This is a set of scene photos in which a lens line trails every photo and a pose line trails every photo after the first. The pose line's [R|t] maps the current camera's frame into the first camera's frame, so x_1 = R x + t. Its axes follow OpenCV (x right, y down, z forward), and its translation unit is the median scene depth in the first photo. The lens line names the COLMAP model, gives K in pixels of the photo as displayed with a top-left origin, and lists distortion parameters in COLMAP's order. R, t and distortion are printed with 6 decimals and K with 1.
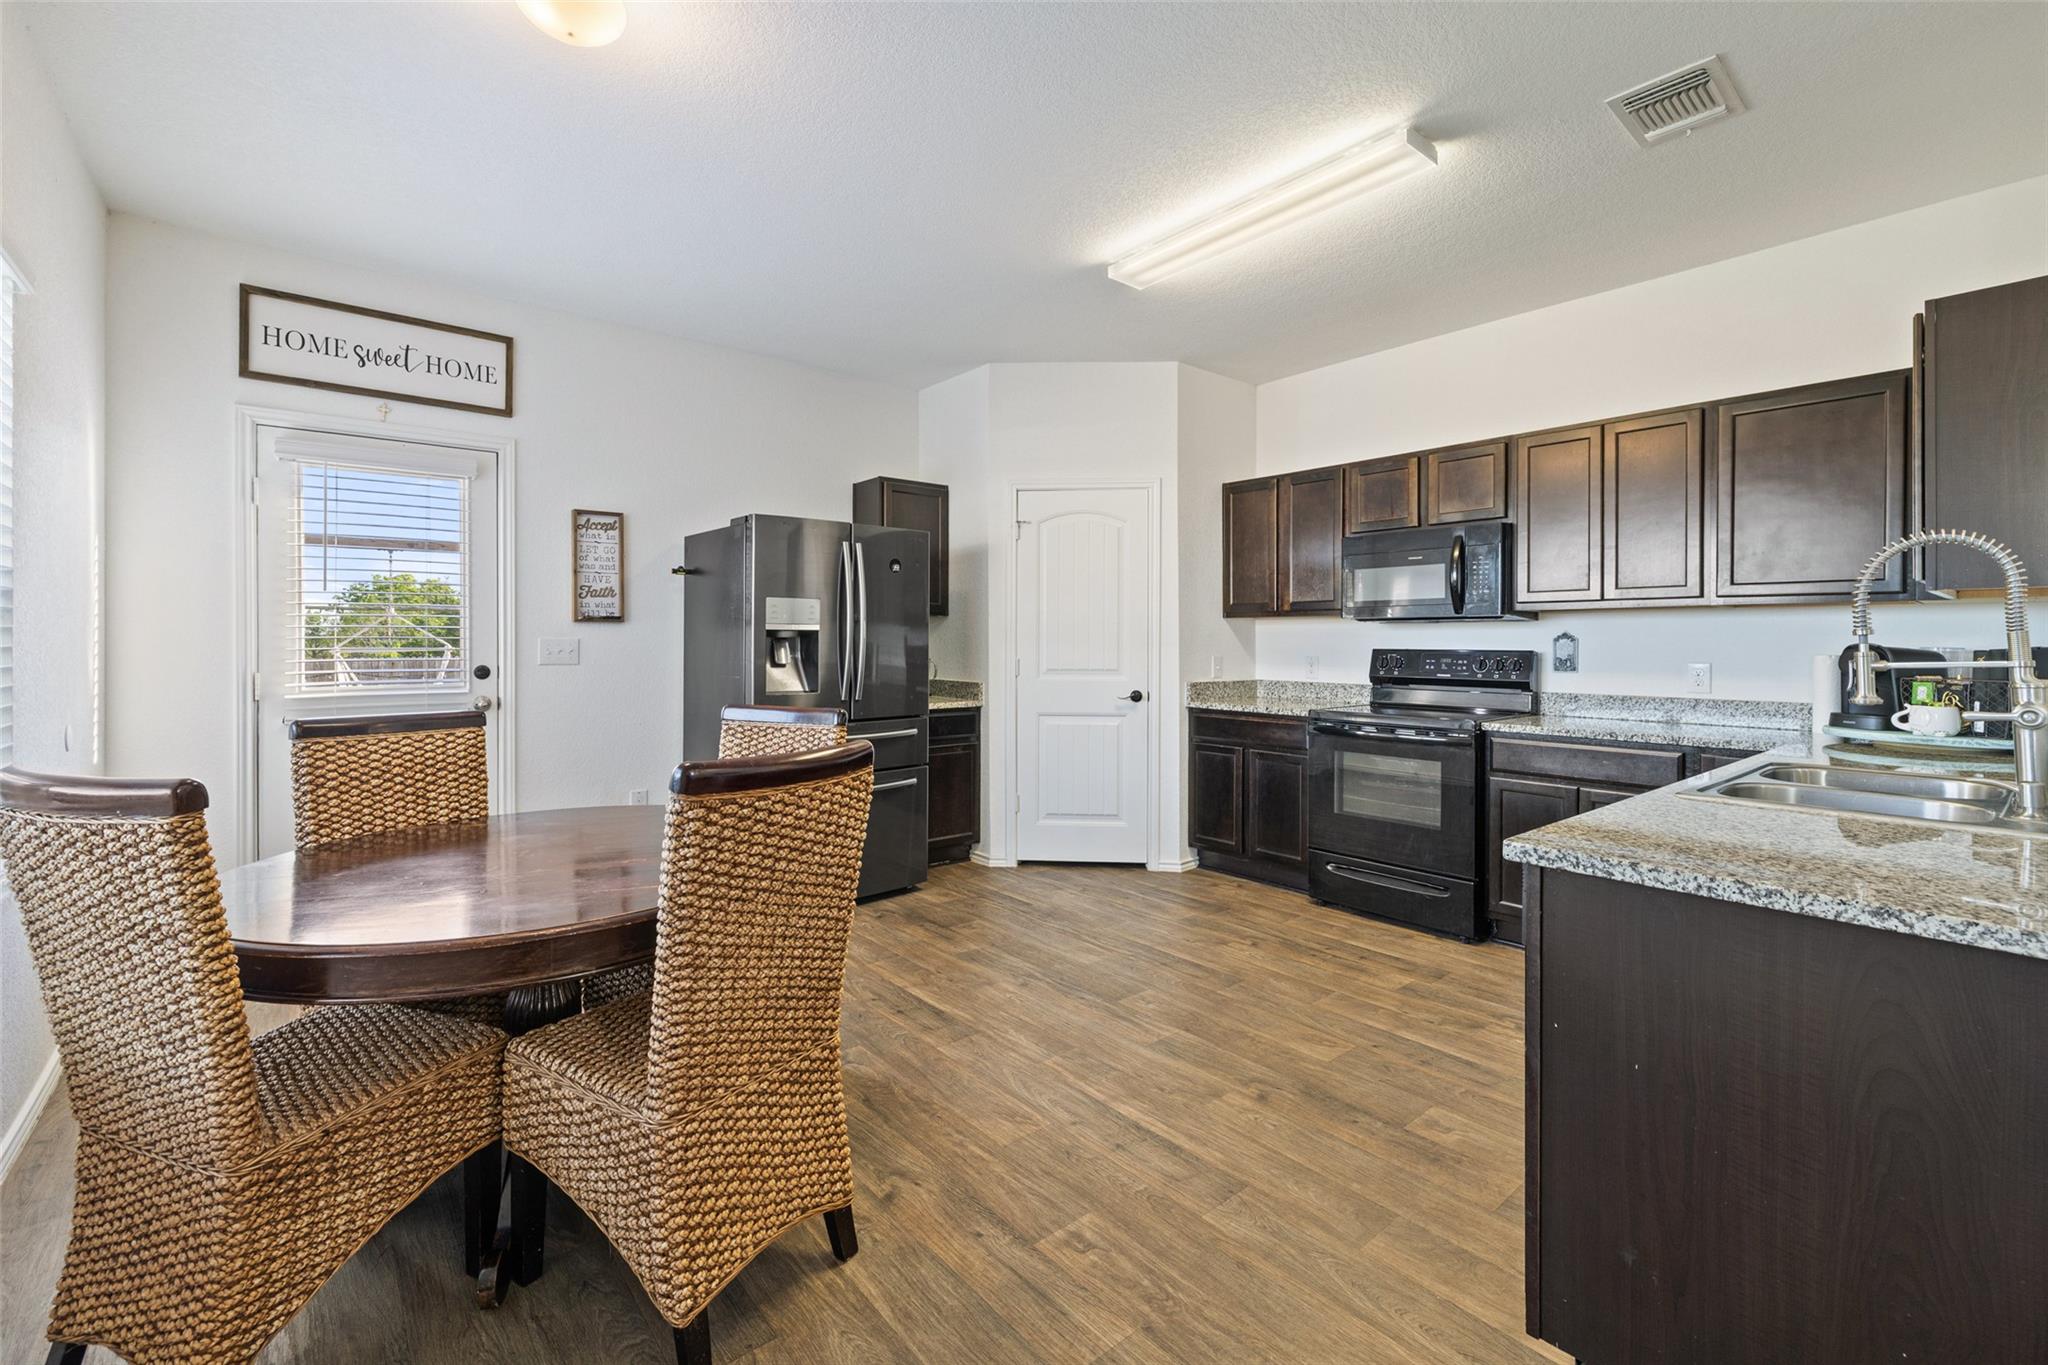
lens RADIAL K [[873.6, 0, 1022.4], [0, 873.6, 639.0], [0, 0, 1]] dist [0.001541, -0.000148]
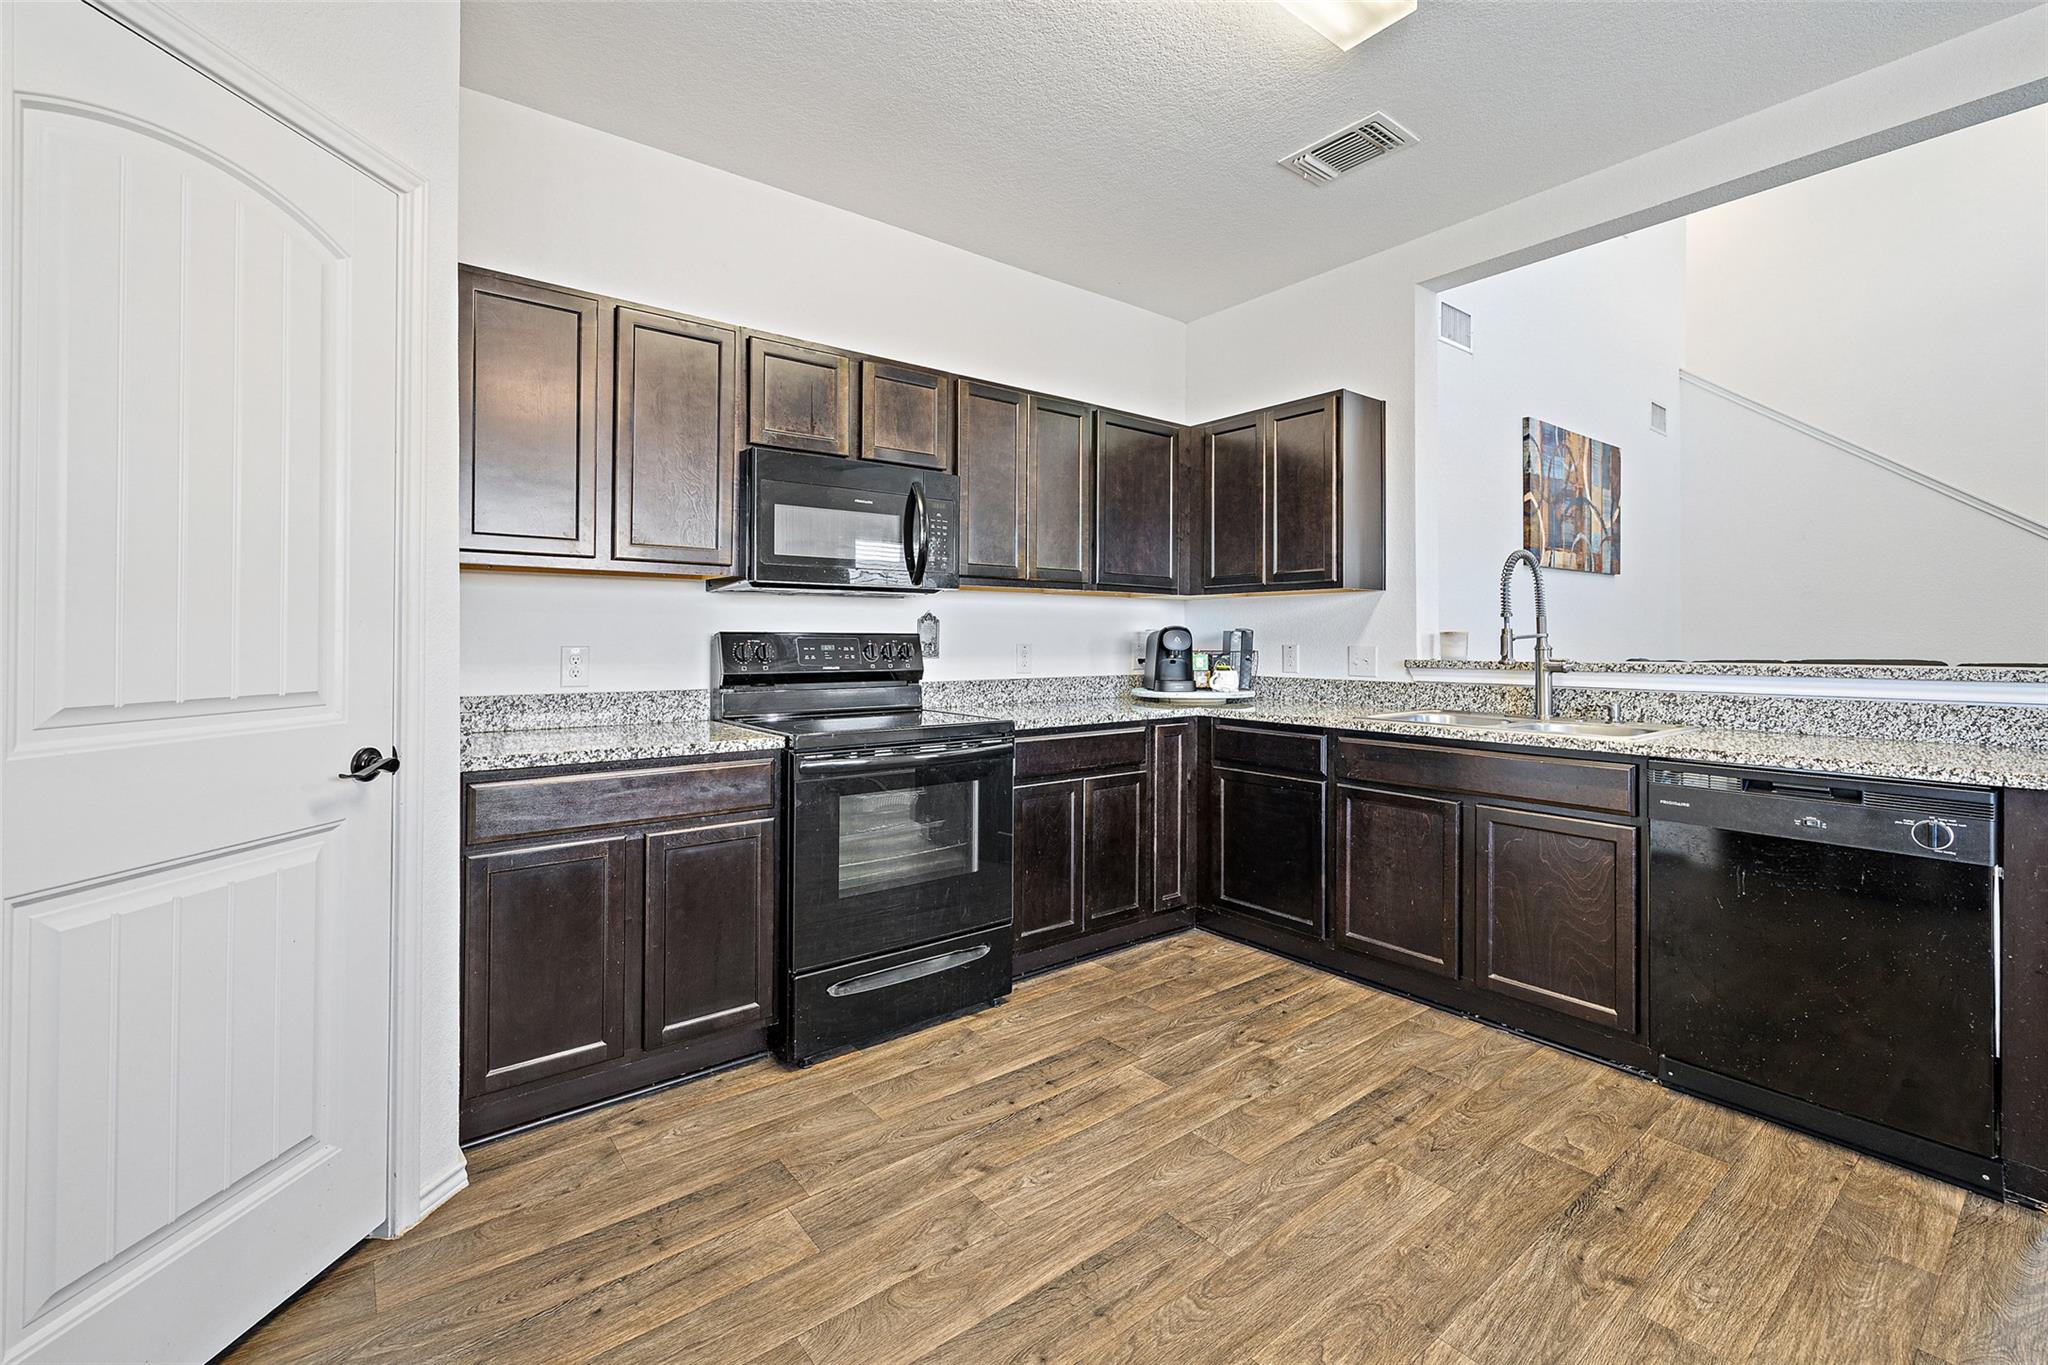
lens RADIAL K [[873.6, 0, 1022.4], [0, 873.6, 639.0], [0, 0, 1]] dist [0.001541, -0.000148]
pose [[0.033737, -0.004242, 0.999422, -0.258878], [-0.006544, 0.999969, 0.004465, 0.014629], [-0.999409, -0.006691, 0.033708, 0.892465]]
